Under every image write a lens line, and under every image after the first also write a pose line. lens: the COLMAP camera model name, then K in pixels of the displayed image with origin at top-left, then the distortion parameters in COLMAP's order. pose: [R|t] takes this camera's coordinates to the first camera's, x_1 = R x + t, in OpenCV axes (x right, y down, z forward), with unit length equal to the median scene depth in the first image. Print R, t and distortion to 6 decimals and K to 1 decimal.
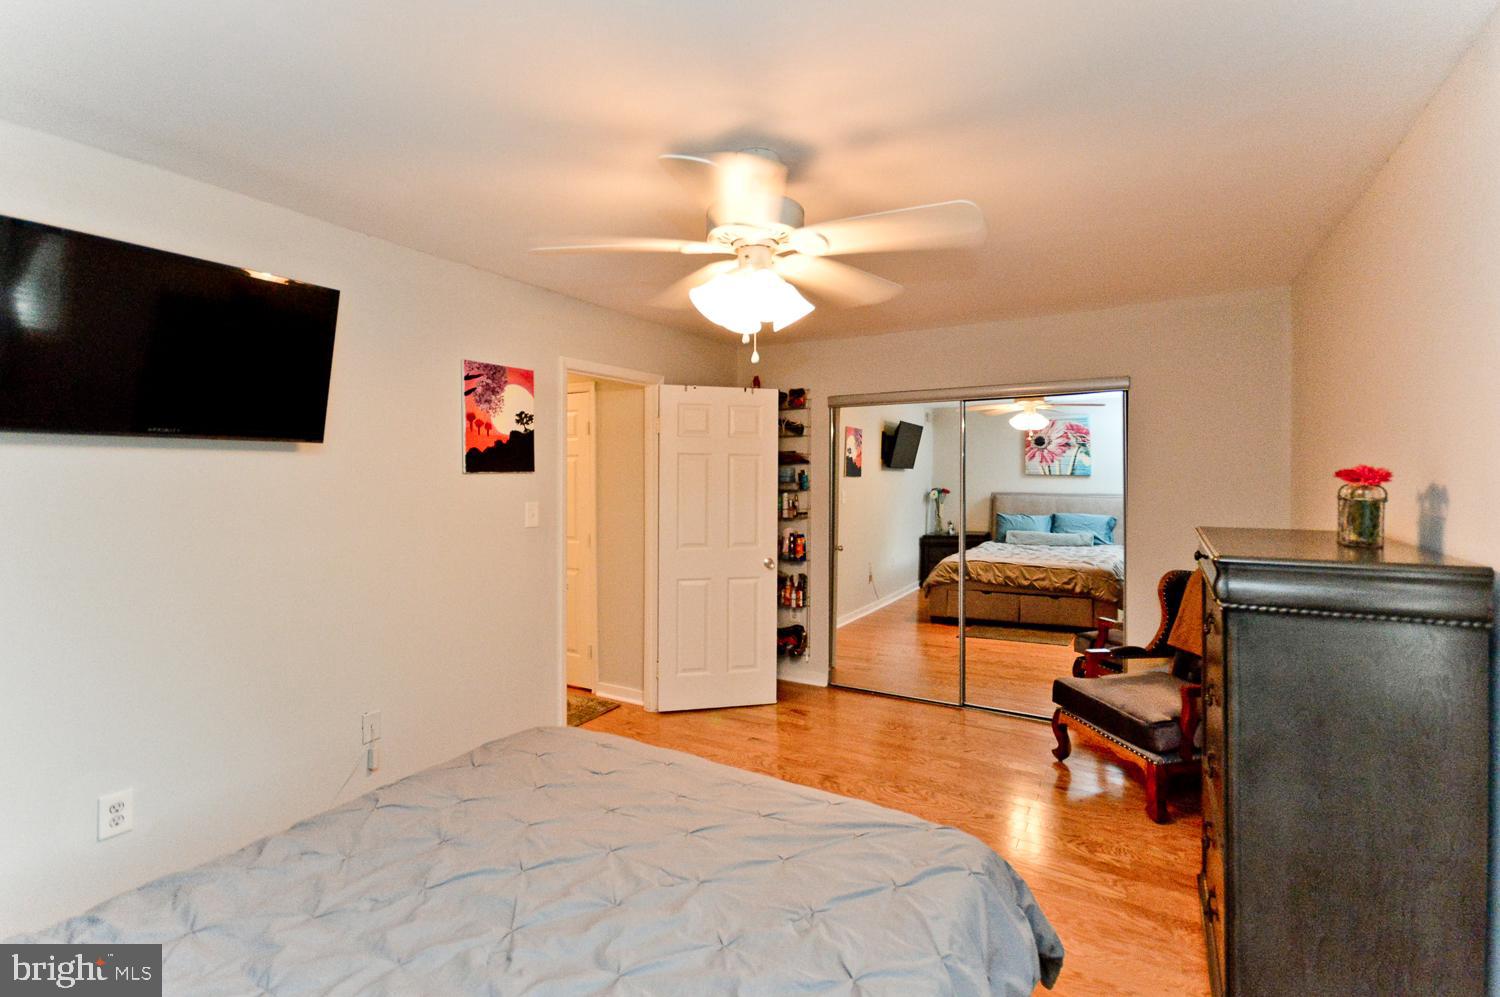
lens RADIAL K [[656.5, 0, 748.4], [0, 656.5, 466.5], [0, 0, 1]] dist [0.000086, -0.000084]
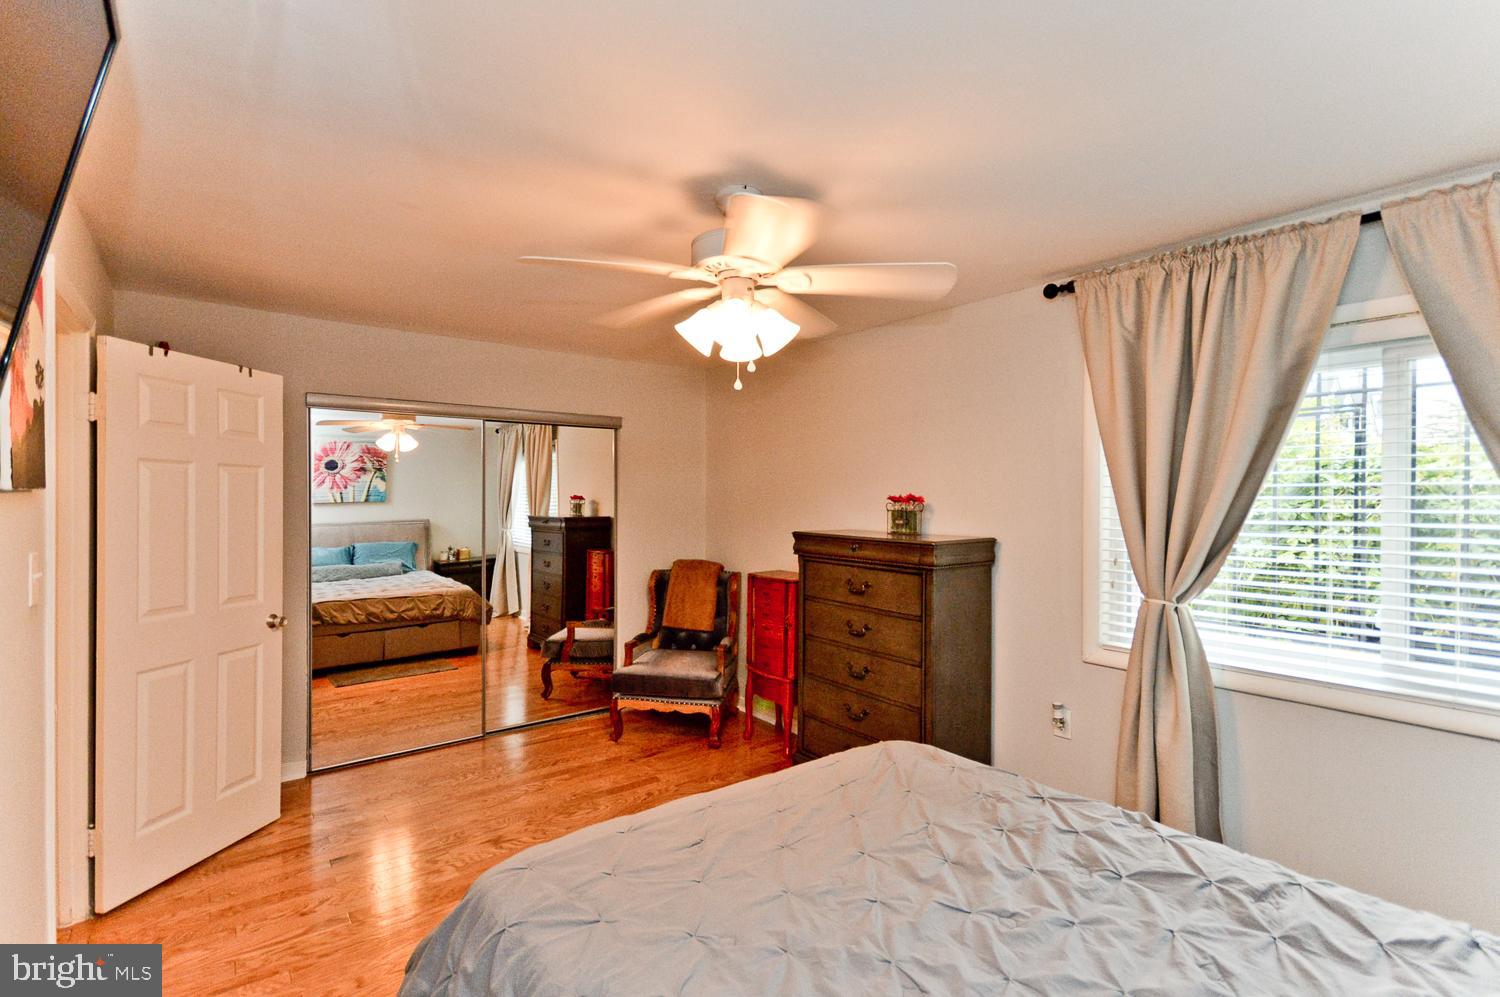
lens RADIAL K [[677.3, 0, 755.0], [0, 677.3, 490.5], [0, 0, 1]] dist [0.014592, -0.007413]
pose [[0.379158, 0.020837, 0.925097, -0.607088], [-0.015023, 0.999753, -0.016361, 0.014288], [-0.925210, -0.007694, 0.379378, 0.337077]]
